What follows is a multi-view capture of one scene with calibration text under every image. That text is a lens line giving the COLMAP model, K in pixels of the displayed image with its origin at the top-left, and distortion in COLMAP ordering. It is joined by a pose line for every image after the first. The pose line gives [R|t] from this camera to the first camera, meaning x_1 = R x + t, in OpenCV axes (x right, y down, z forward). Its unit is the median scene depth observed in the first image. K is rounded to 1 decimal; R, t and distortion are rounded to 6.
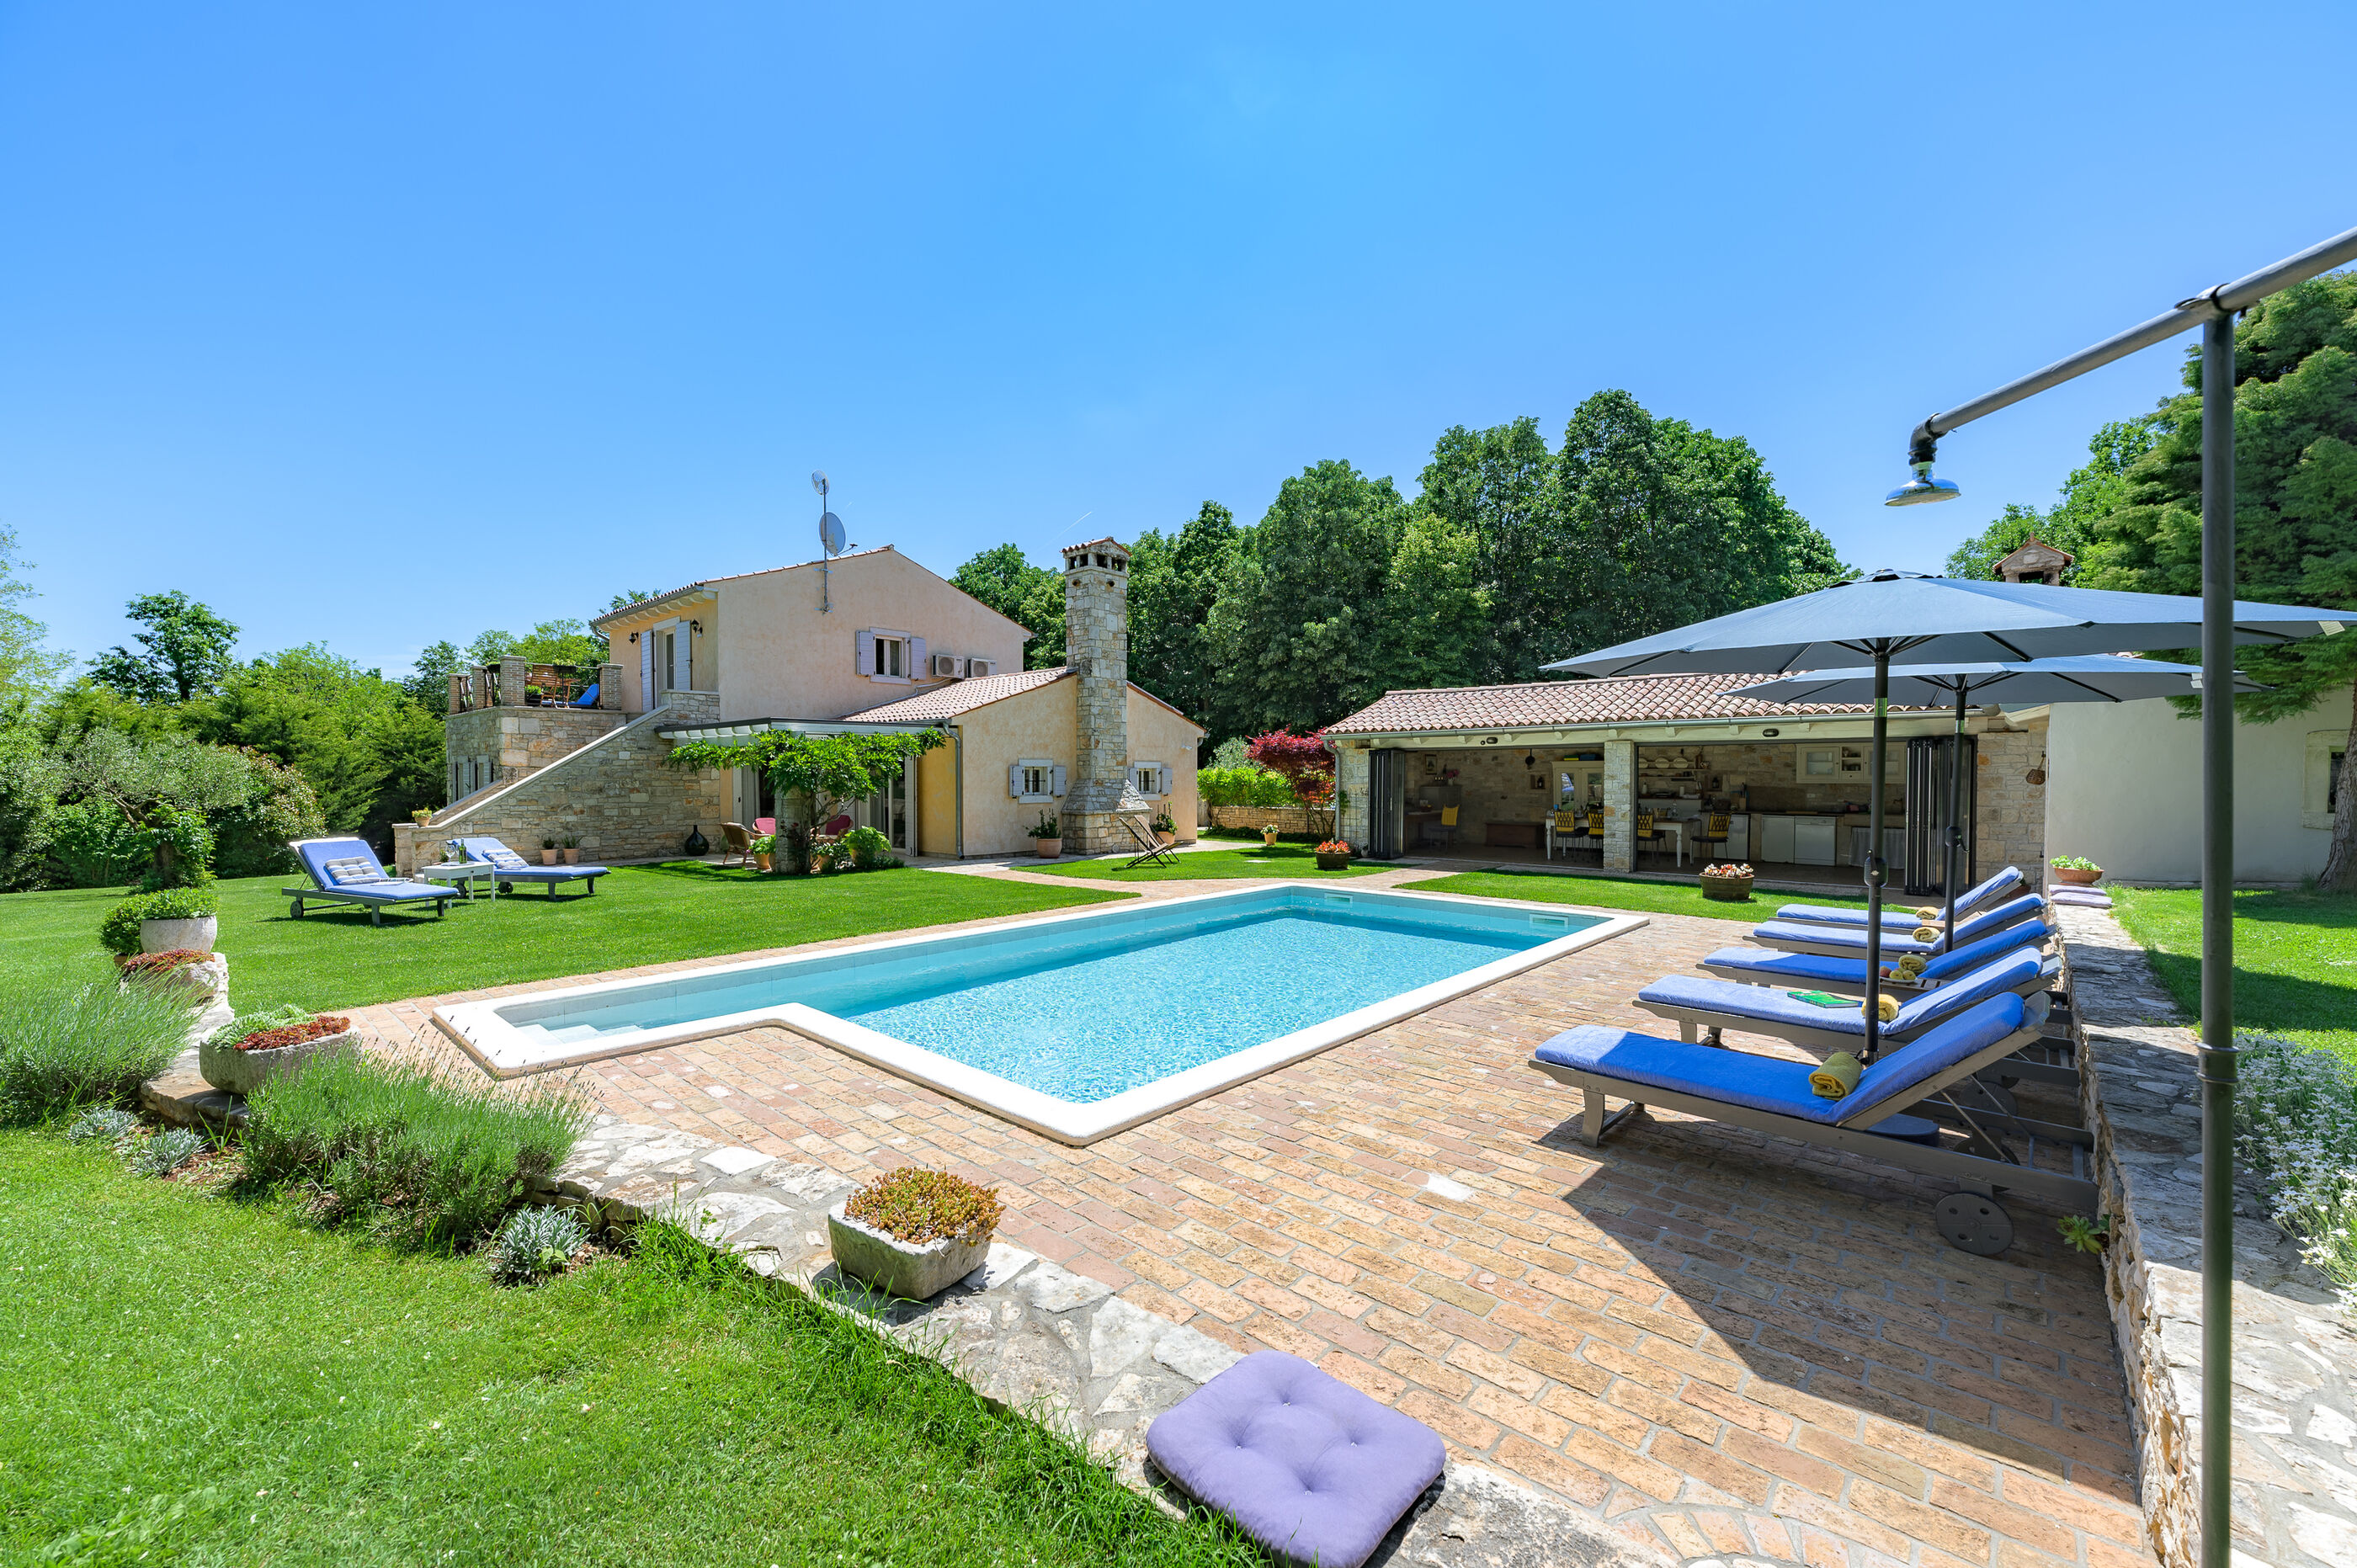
lens RADIAL K [[926.1, 0, 1178.5], [0, 926.1, 784.0], [0, 0, 1]] dist [0.000732, -0.000030]
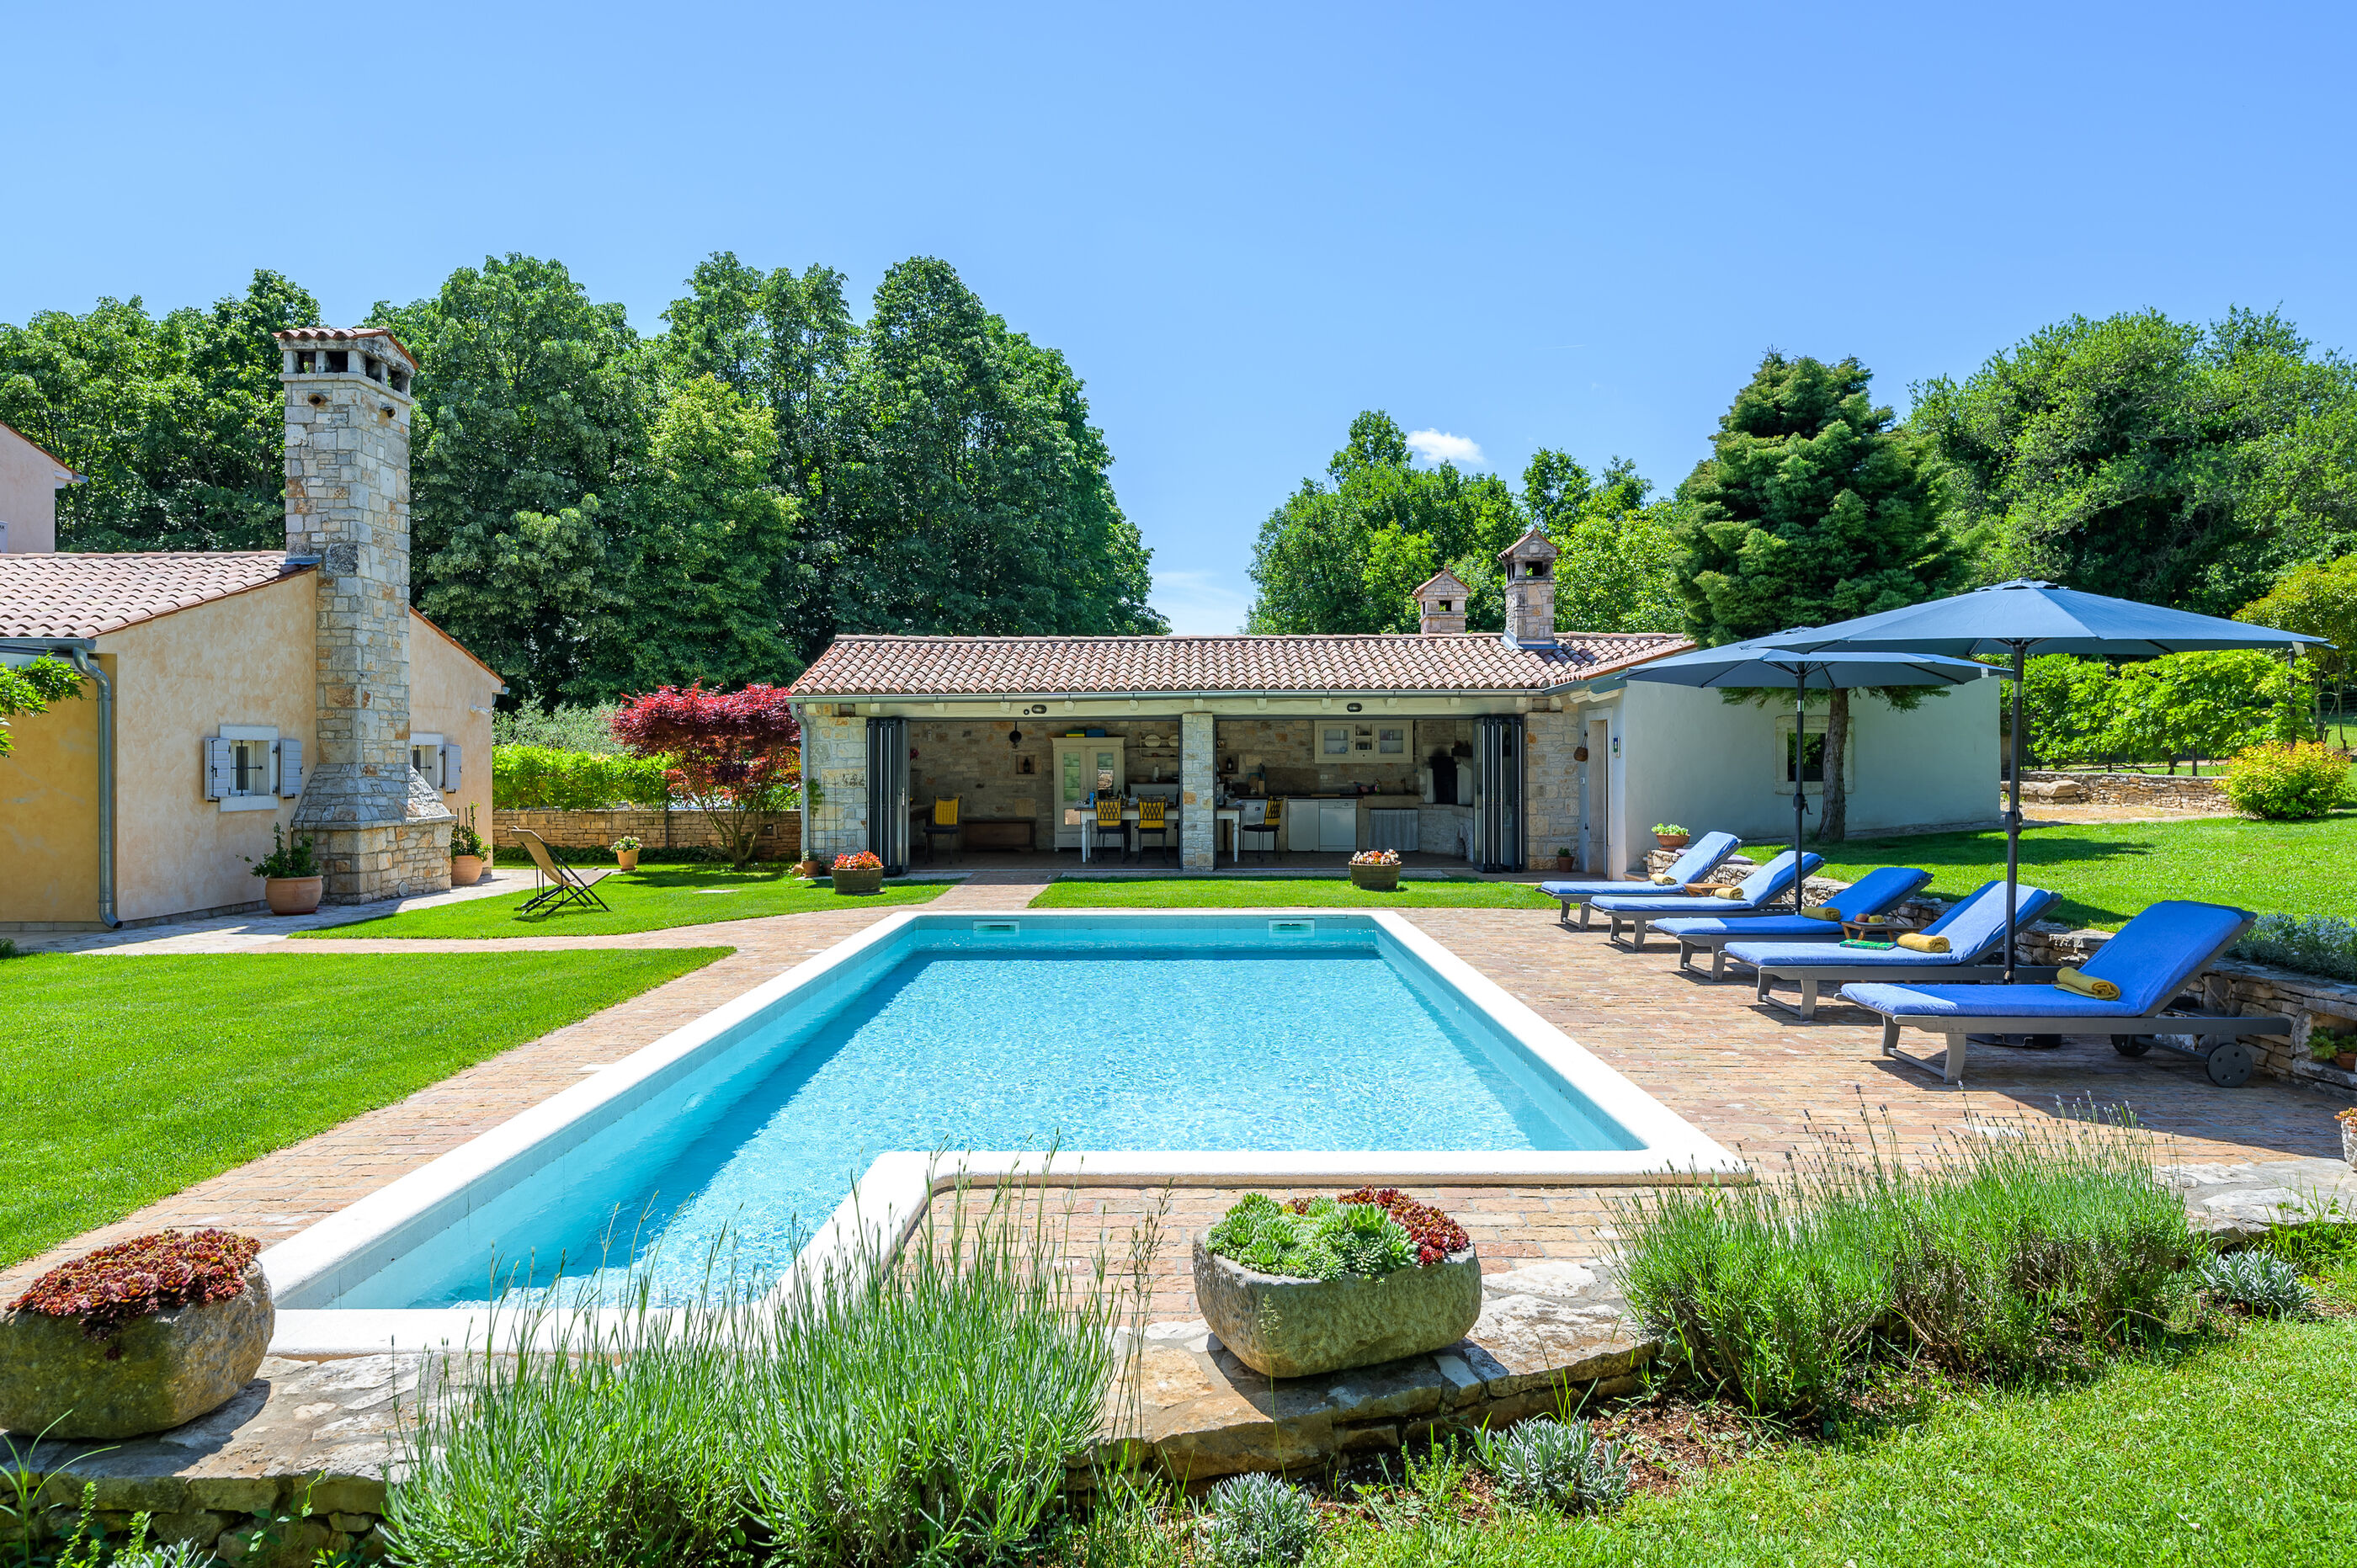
lens RADIAL K [[1342.2, 0, 1191.0], [0, 1342.2, 742.3], [0, 0, 1]] dist [-0.003128, -0.000127]
pose [[0.740406, 0.005468, 0.672138, -0.255877], [0.010341, 0.999756, -0.019524, 0.002349], [-0.672080, 0.021406, 0.740169, 0.085841]]
